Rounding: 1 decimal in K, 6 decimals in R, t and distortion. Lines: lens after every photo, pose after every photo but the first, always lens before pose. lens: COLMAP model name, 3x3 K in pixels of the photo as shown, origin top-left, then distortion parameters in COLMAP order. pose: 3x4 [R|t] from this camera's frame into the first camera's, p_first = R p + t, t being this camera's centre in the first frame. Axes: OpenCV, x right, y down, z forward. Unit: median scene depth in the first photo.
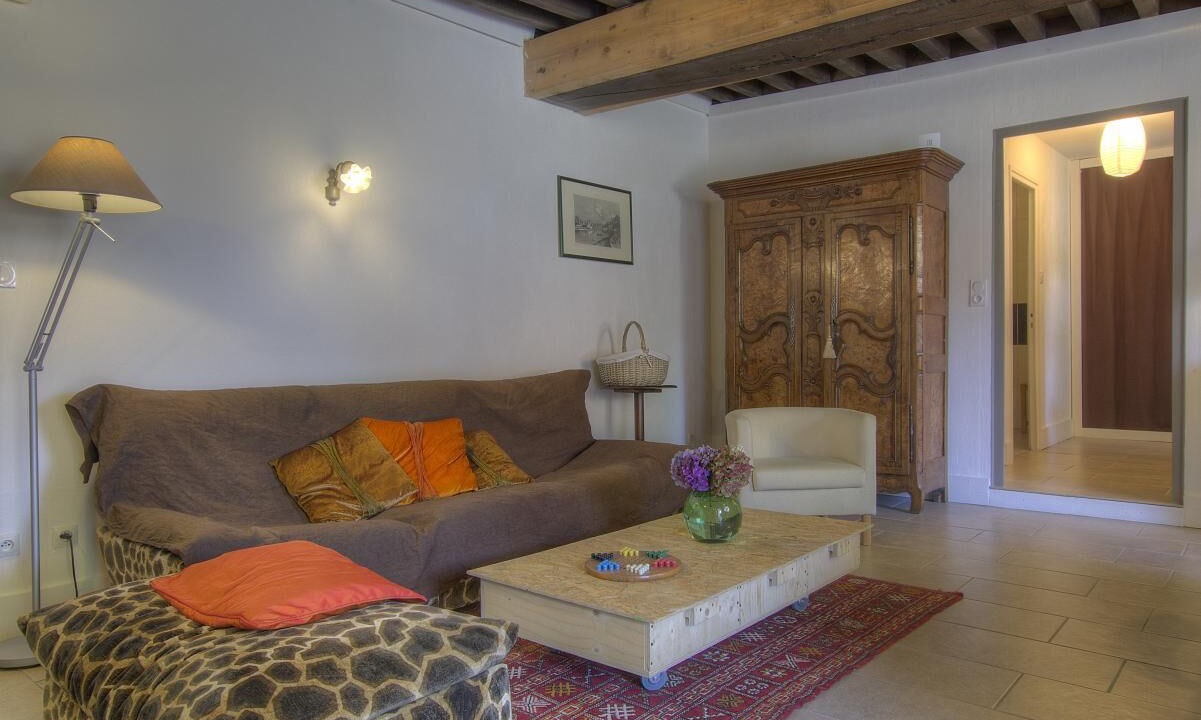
lens RADIAL K [[784.5, 0, 600.6], [0, 784.5, 363.6], [0, 0, 1]] dist [-0.004078, 0.006643]
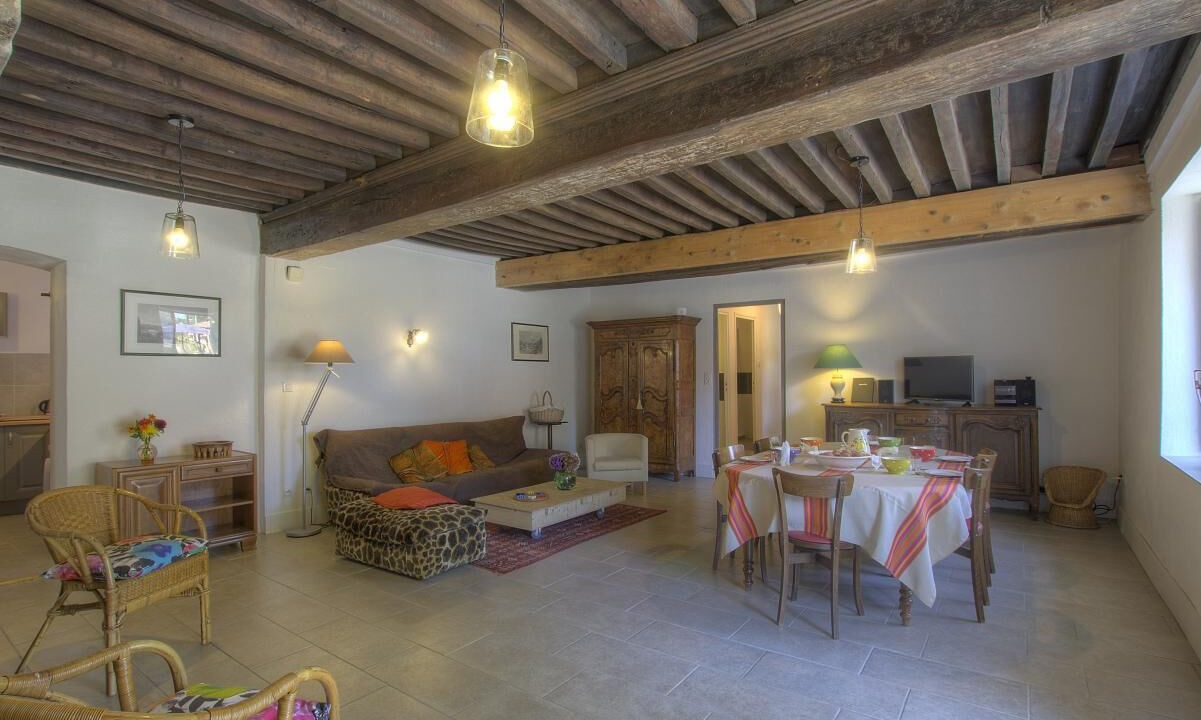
lens RADIAL K [[566.1, 0, 595.2], [0, 566.1, 370.9], [0, 0, 1]] dist [-0.024187, 0.000254]
pose [[0.997636, 0.006197, 0.068446, 0.086388], [-0.004465, 0.999667, -0.025434, -0.092561], [-0.068581, 0.025068, 0.997331, -0.684682]]
